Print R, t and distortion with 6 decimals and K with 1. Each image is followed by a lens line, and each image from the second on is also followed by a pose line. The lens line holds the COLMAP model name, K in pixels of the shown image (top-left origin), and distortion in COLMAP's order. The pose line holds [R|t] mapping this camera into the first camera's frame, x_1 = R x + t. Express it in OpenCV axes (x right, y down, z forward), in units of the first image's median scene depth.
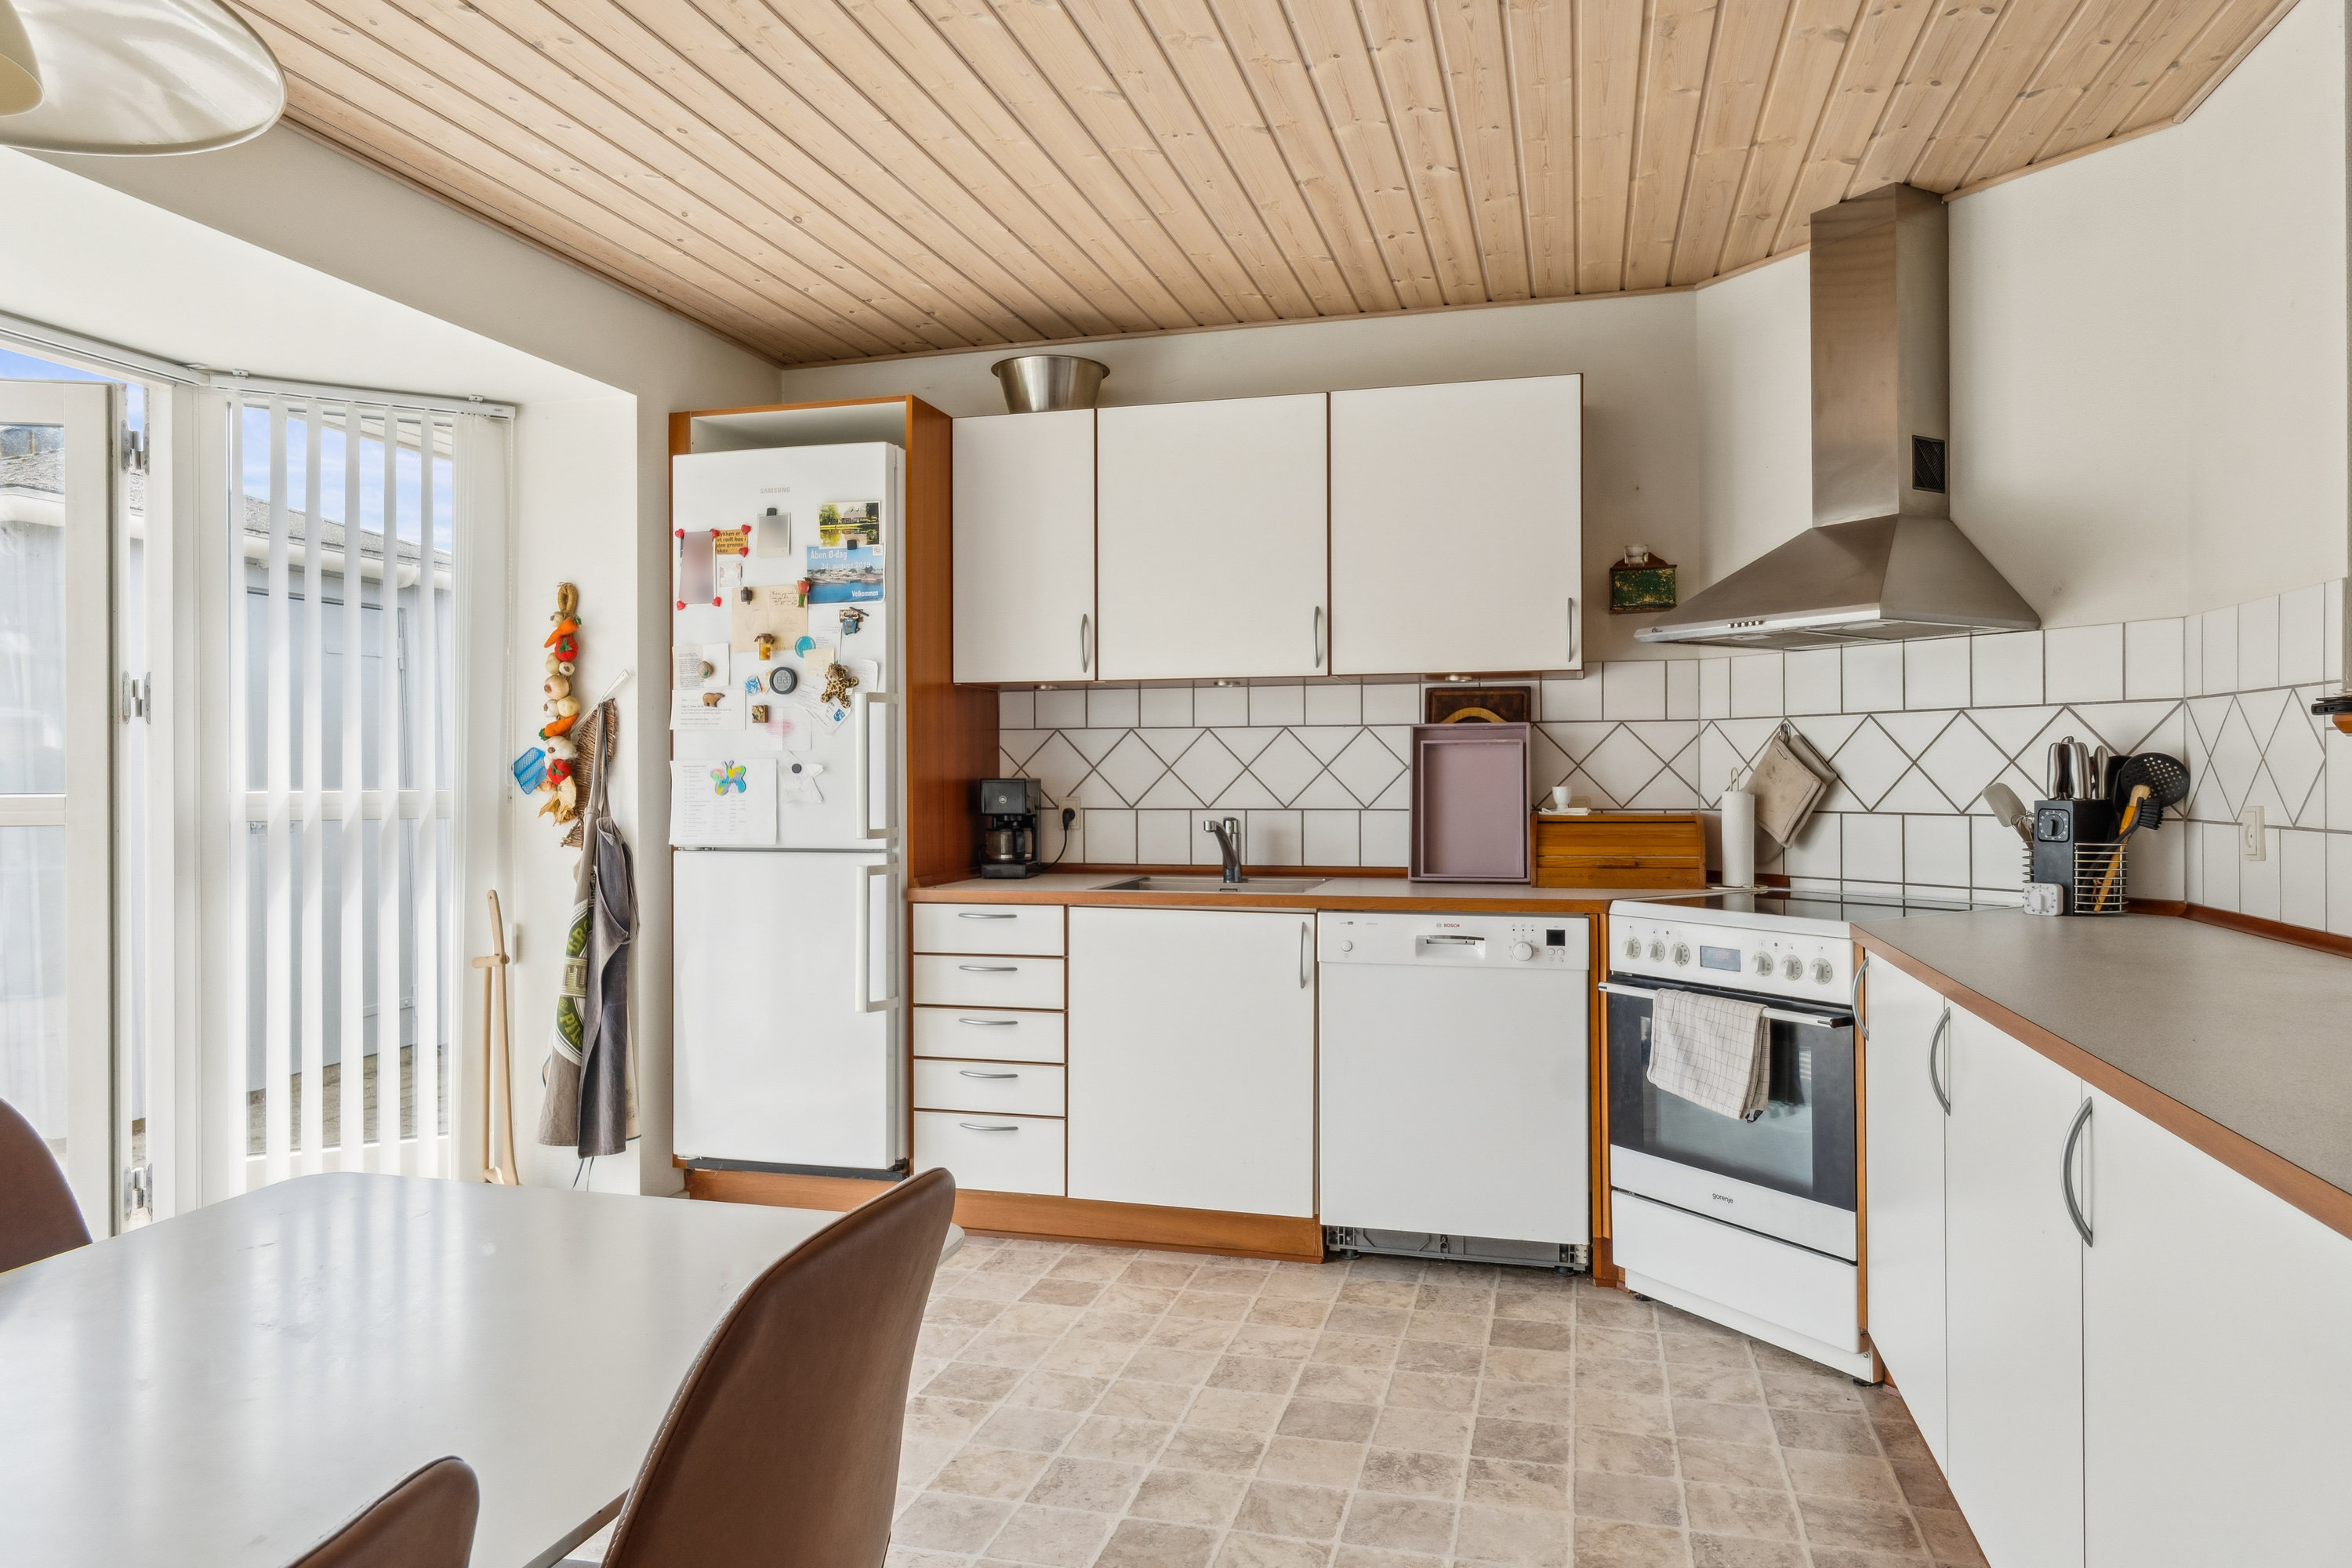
lens RADIAL K [[1504.4, 0, 1177.5], [0, 1504.4, 763.2], [0, 0, 1]] dist [0.002288, -0.001444]
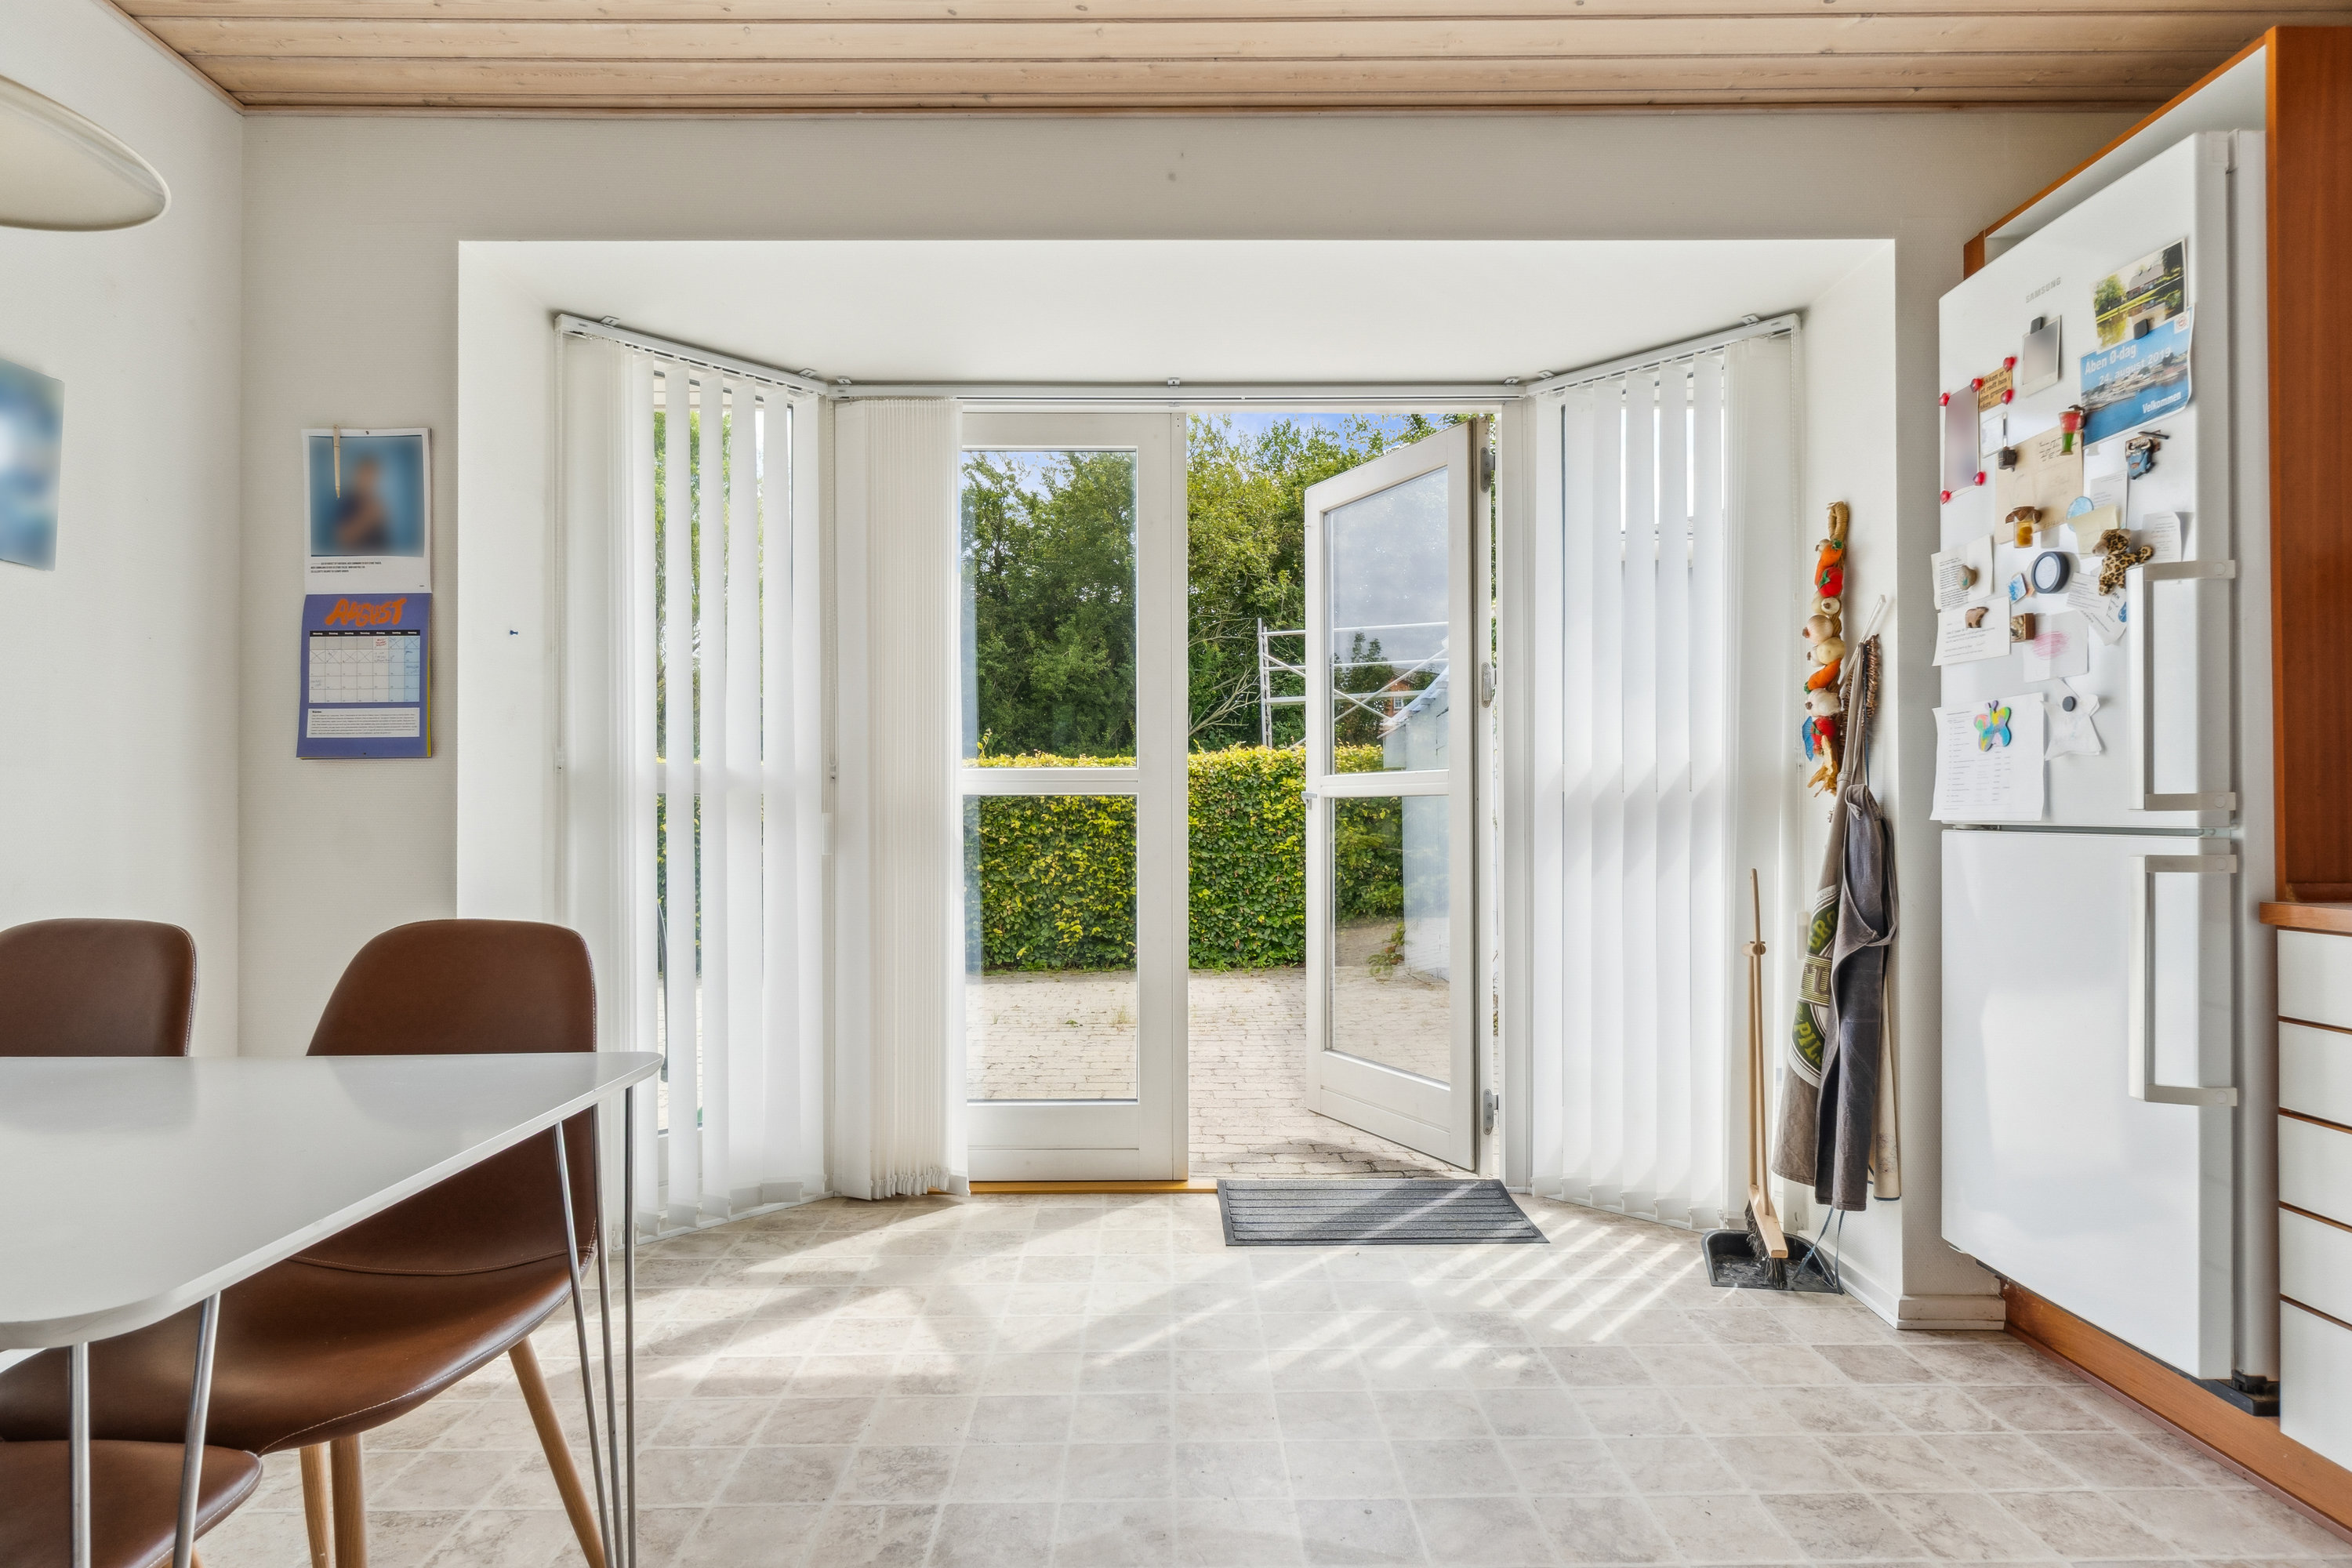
lens RADIAL K [[1266.3, 0, 1165.1], [0, 1266.3, 801.8], [0, 0, 1]] dist [-0.004703, 0.000782]
pose [[0.264385, -0.002584, -0.964414, 0.235700], [0.007860, 0.999969, -0.000524, 0.059555], [0.964385, -0.007442, 0.264397, 0.663041]]
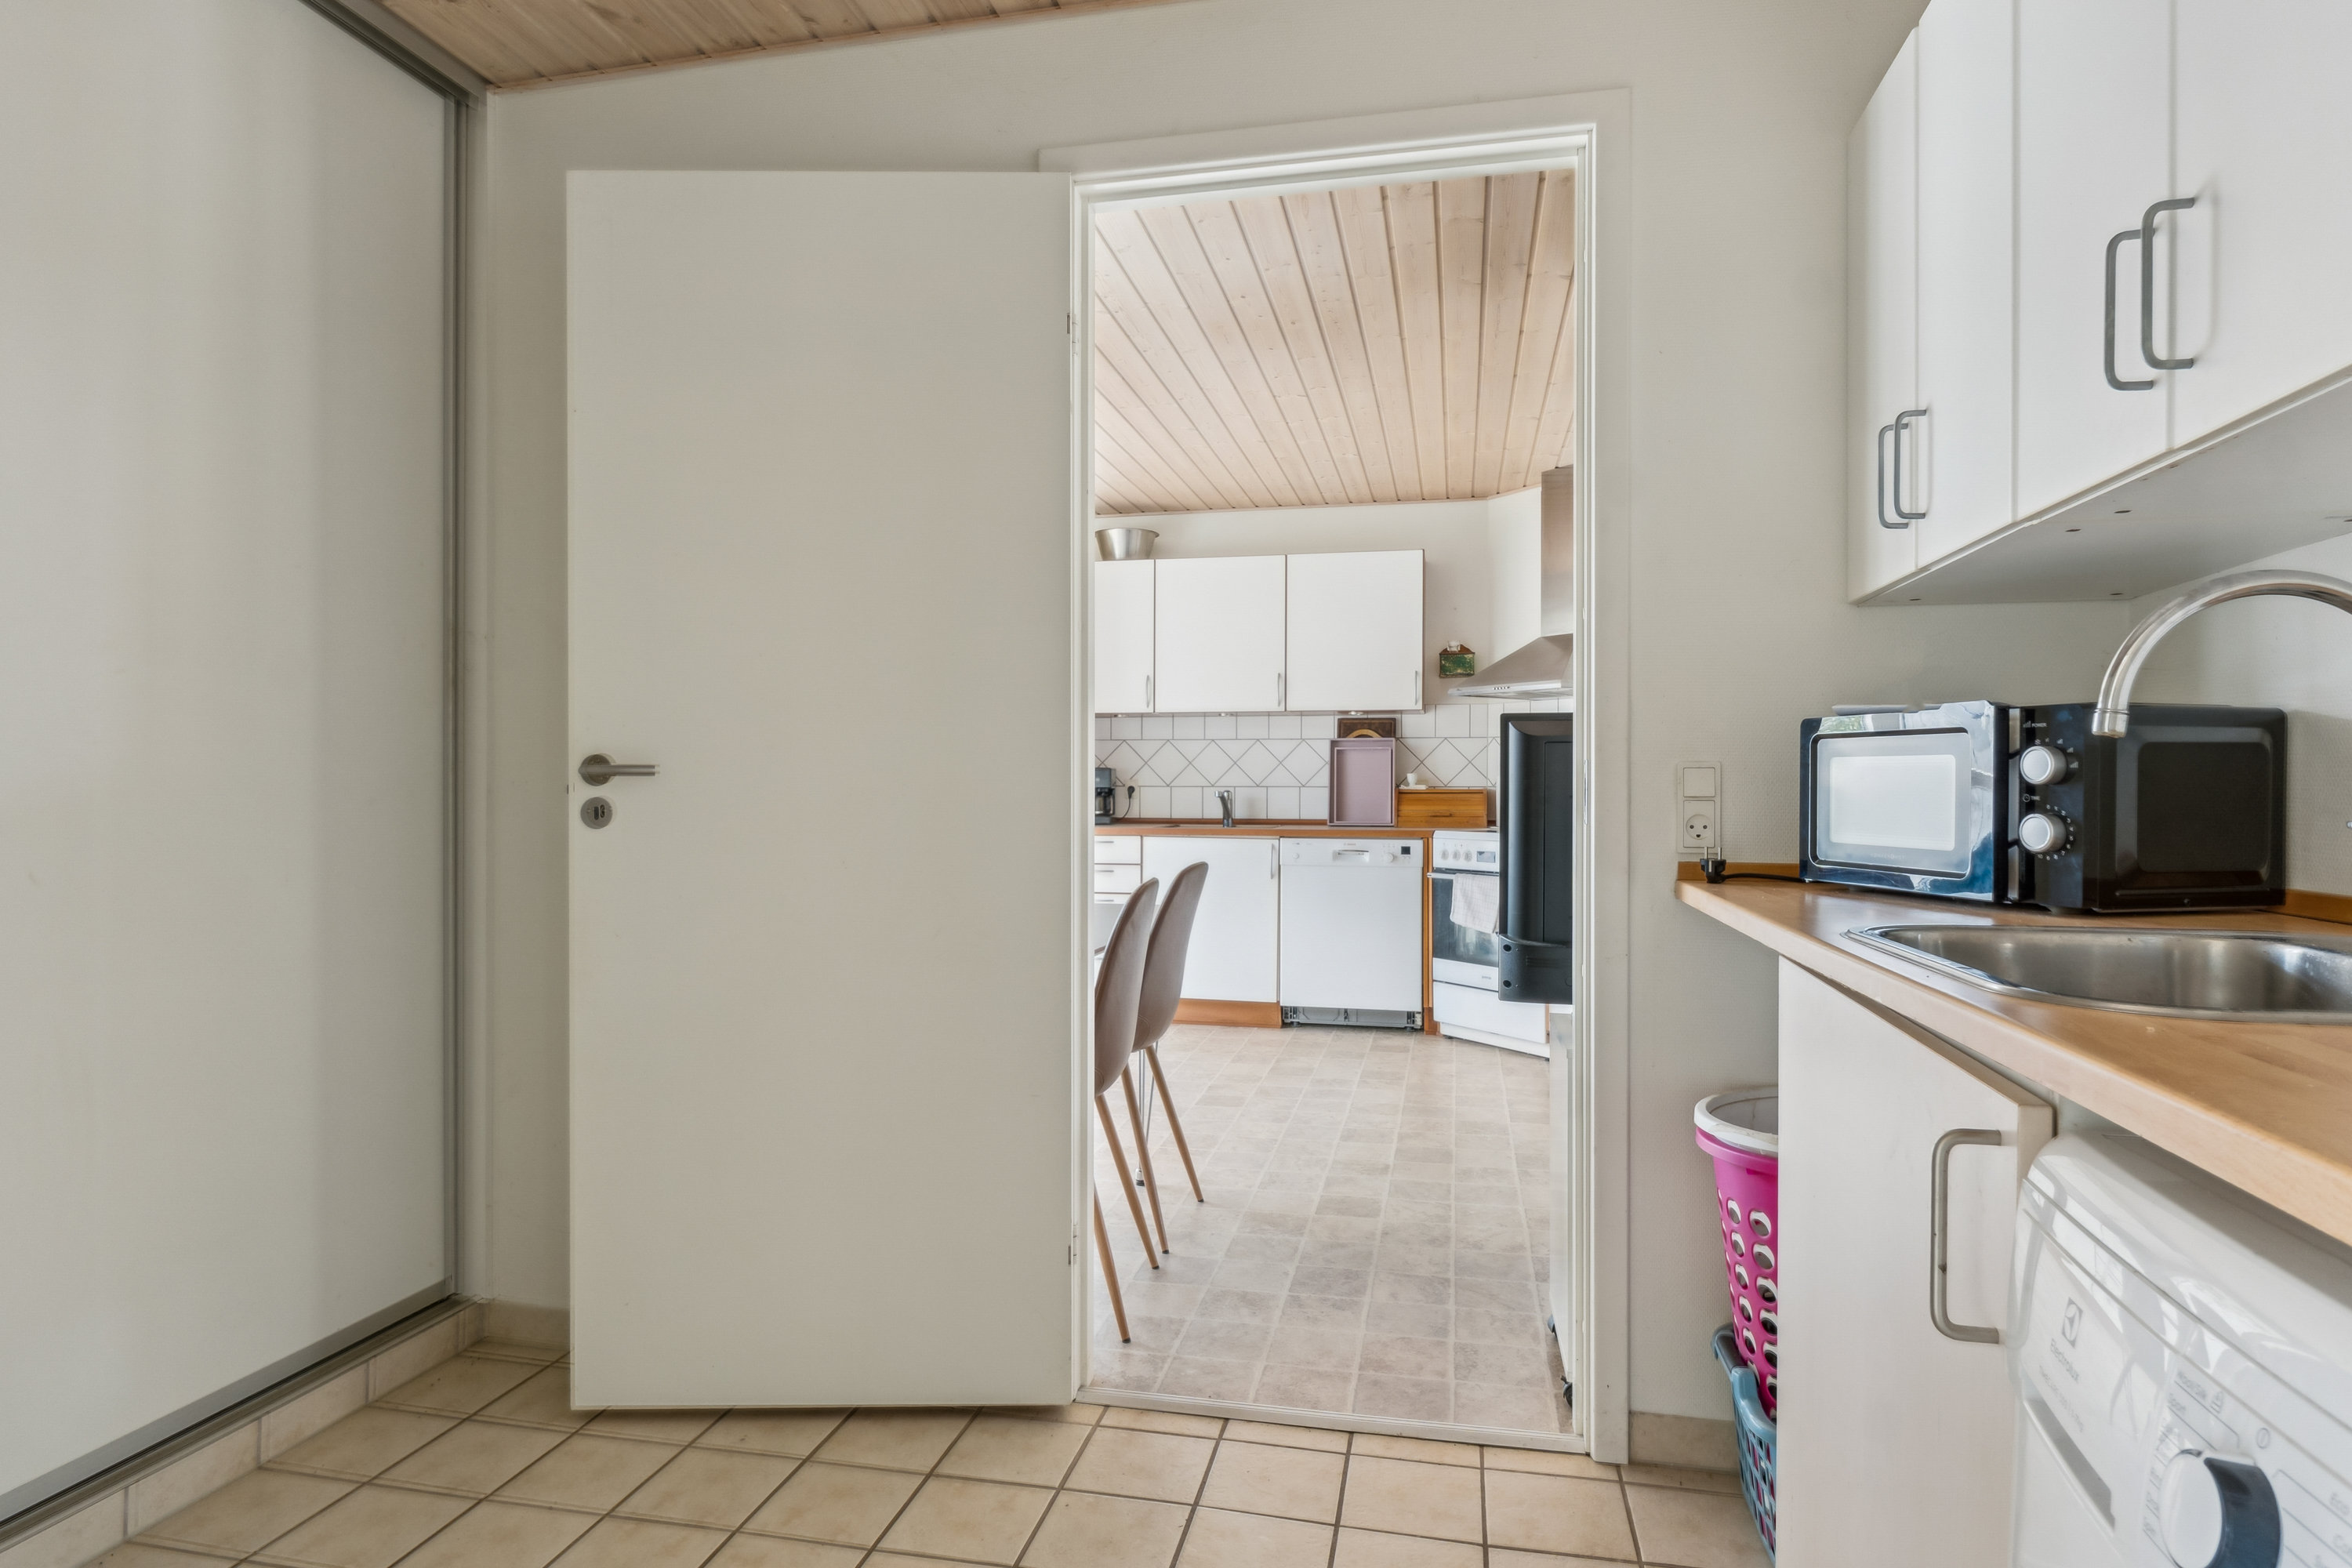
lens RADIAL K [[1305.4, 0, 1166.6], [0, 1305.4, 790.5], [0, 0, 1]] dist [-0.005738, -0.000116]
pose [[0.999011, 0.005486, 0.044129, -0.070179], [-0.005967, 0.999924, 0.010779, 0.013509], [-0.044067, -0.011031, 0.998968, -0.358729]]
